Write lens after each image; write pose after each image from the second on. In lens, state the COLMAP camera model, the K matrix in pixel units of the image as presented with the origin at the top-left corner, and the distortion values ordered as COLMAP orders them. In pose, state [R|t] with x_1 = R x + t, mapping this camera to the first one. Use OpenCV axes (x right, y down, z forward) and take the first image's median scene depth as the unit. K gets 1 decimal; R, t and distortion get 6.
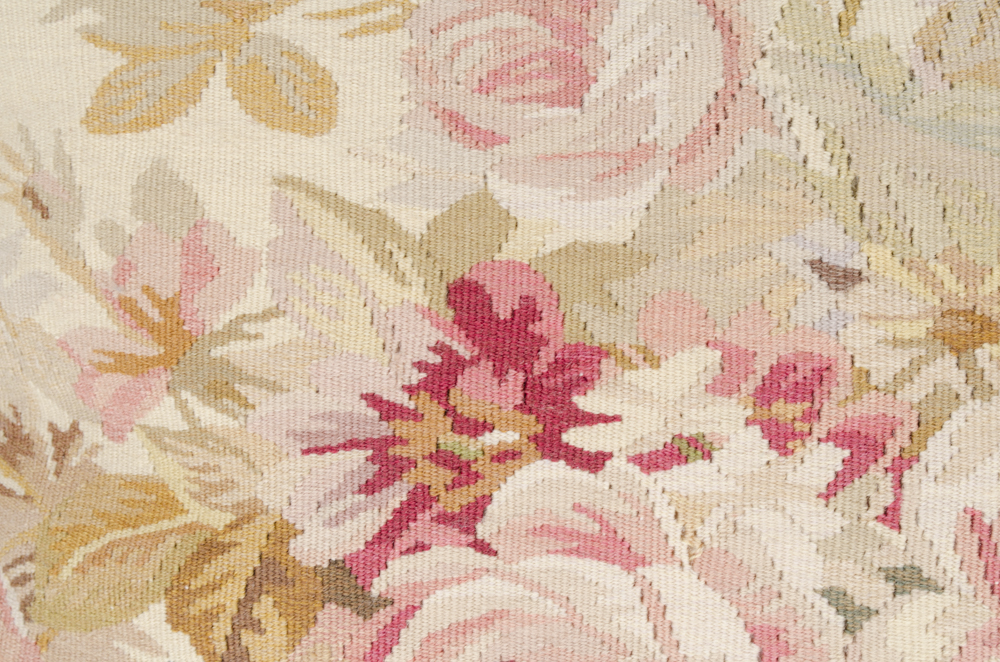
lens RADIAL K [[2009.3, 0, 502.2], [0, 2009.3, 332.7], [0, 0, 1]] dist [0.033334, 0.000000]
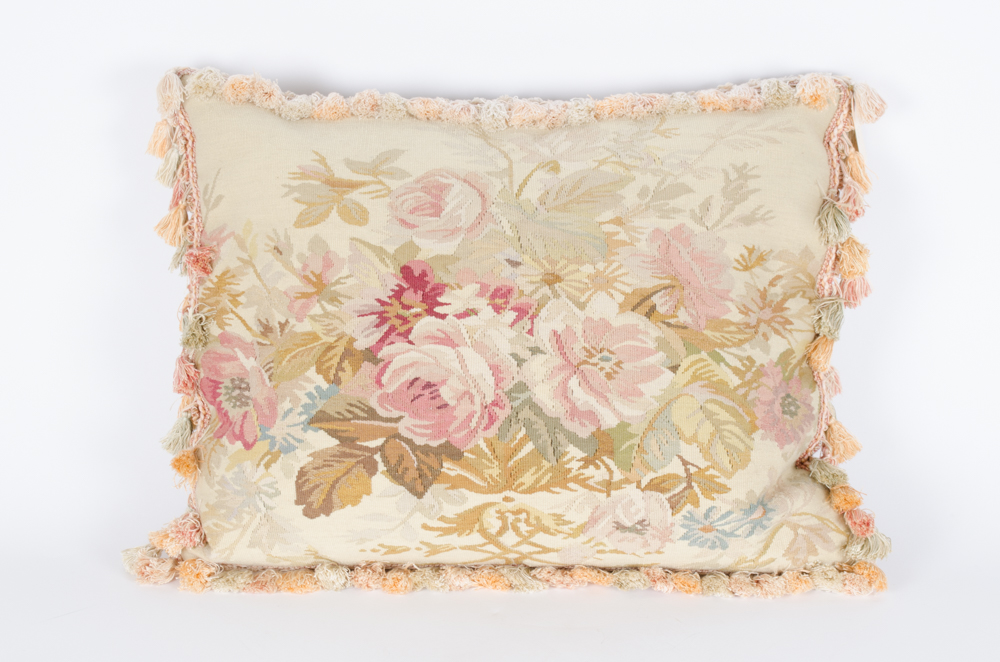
lens RADIAL K [[1453.2, 0, 498.7], [0, 1453.2, 328.2], [0, 0, 1]] dist [-0.075140, 0.000000]
pose [[0.999901, -0.005954, 0.012771, 0.107361], [0.008326, 0.980838, -0.194647, 0.559308], [-0.011367, 0.194734, 0.980790, -1.403377]]
